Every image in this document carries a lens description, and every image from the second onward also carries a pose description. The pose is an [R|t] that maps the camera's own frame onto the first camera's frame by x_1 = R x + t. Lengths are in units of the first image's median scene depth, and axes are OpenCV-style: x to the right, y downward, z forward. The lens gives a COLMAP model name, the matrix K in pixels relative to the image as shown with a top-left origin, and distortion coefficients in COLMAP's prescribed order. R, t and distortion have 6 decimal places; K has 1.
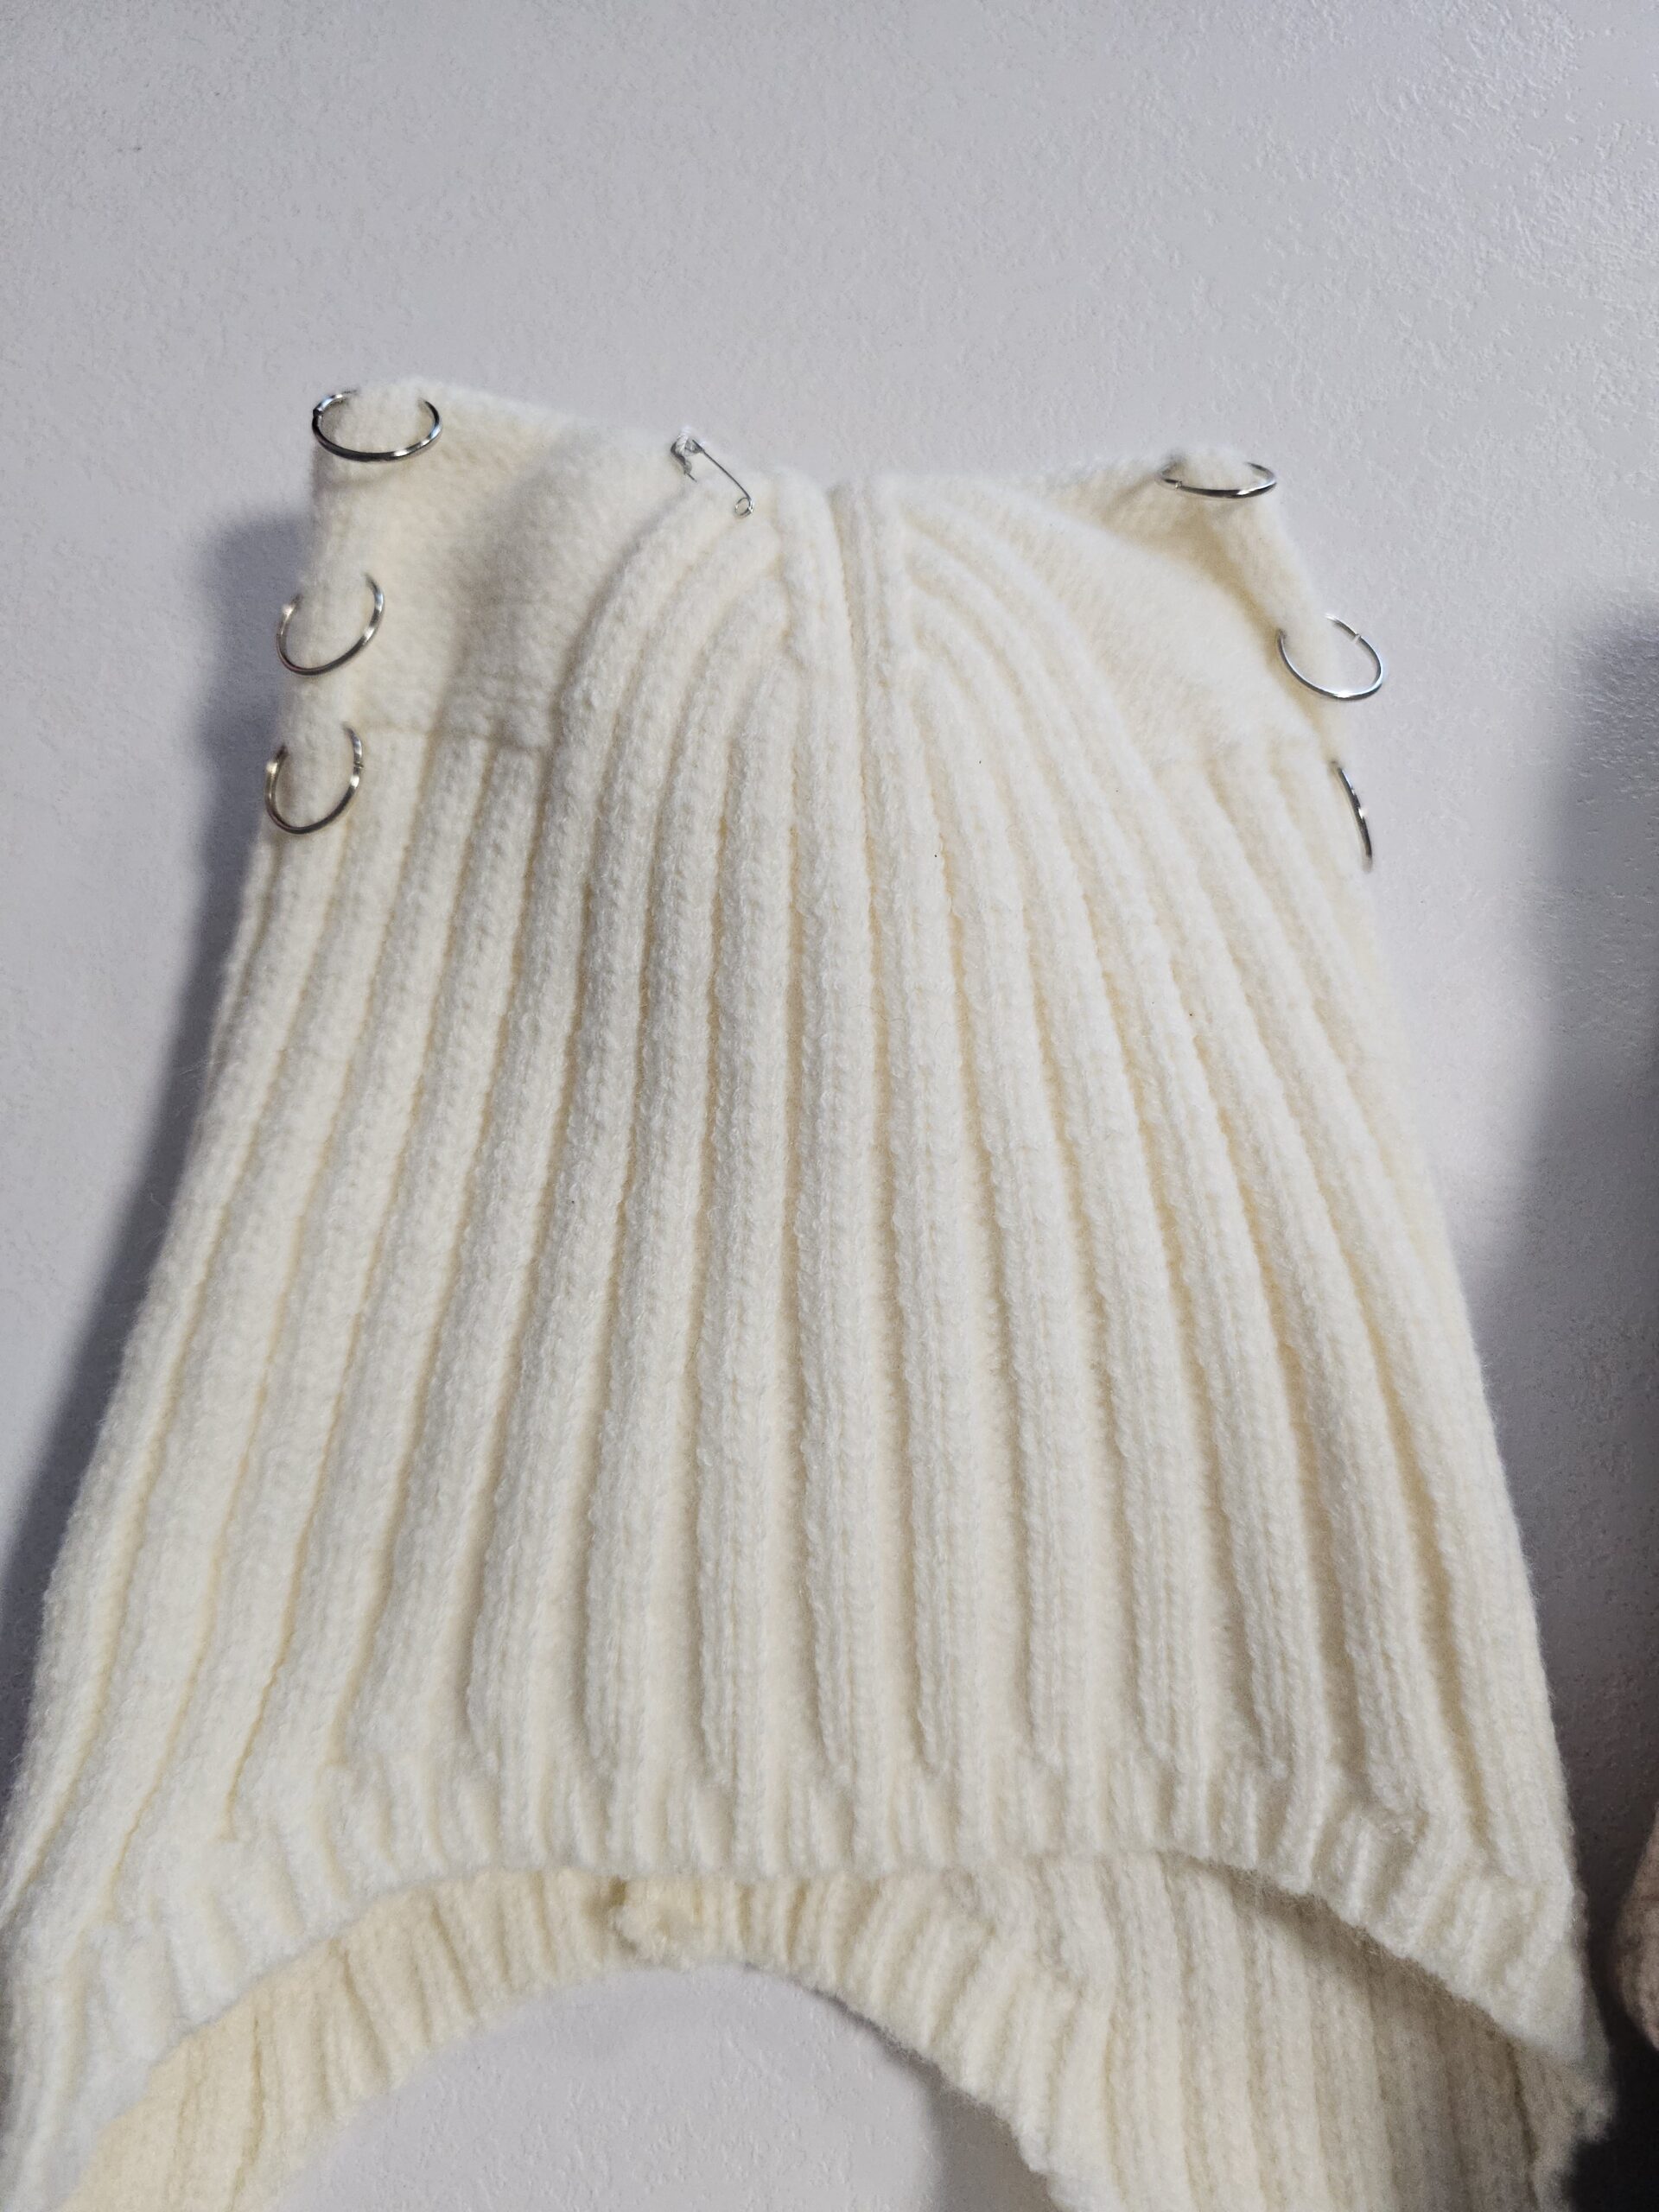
lens RADIAL K [[1495.1, 0, 826.9], [0, 1495.1, 1133.7], [0, 0, 1]] dist [0.002771, -0.003927]
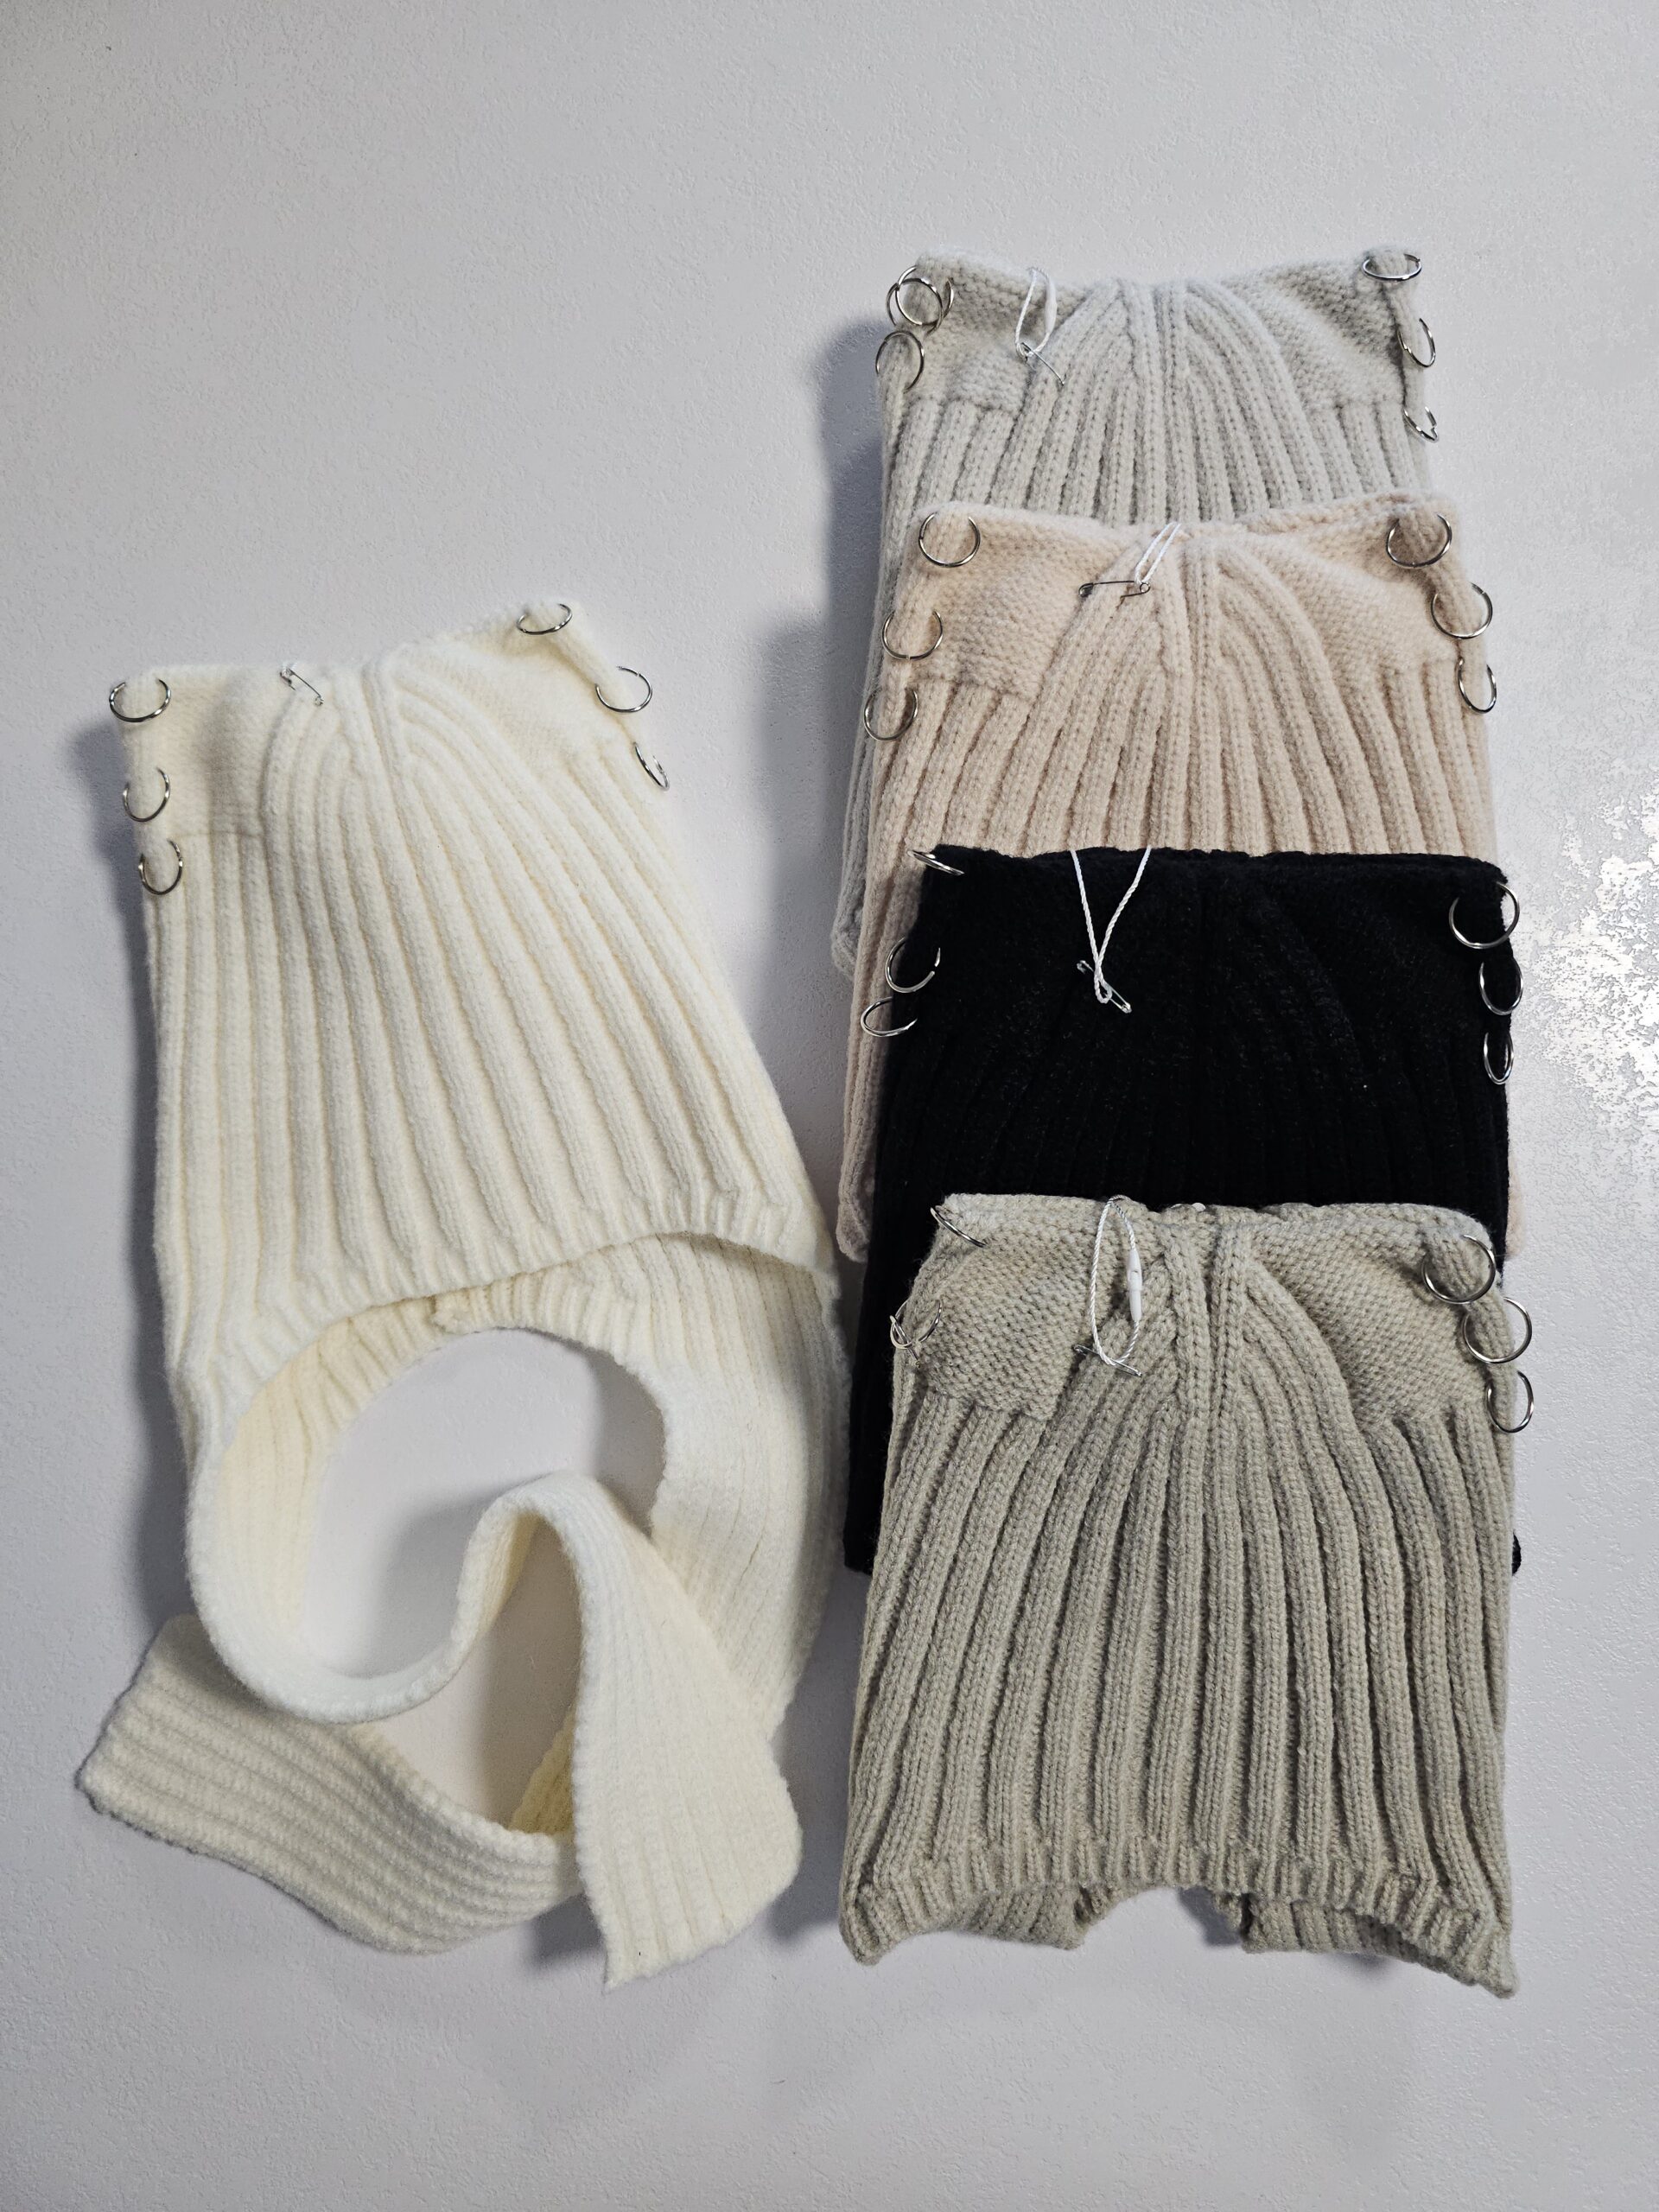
lens RADIAL K [[1465.0, 0, 829.5], [0, 1465.0, 1106.0], [0, 0, 1]] dist [0.063702, -0.061714]
pose [[0.970619, -0.239823, 0.019588, 0.499446], [0.235060, 0.962439, 0.135857, 0.031997], [-0.051434, -0.127261, 0.990535, -1.292826]]
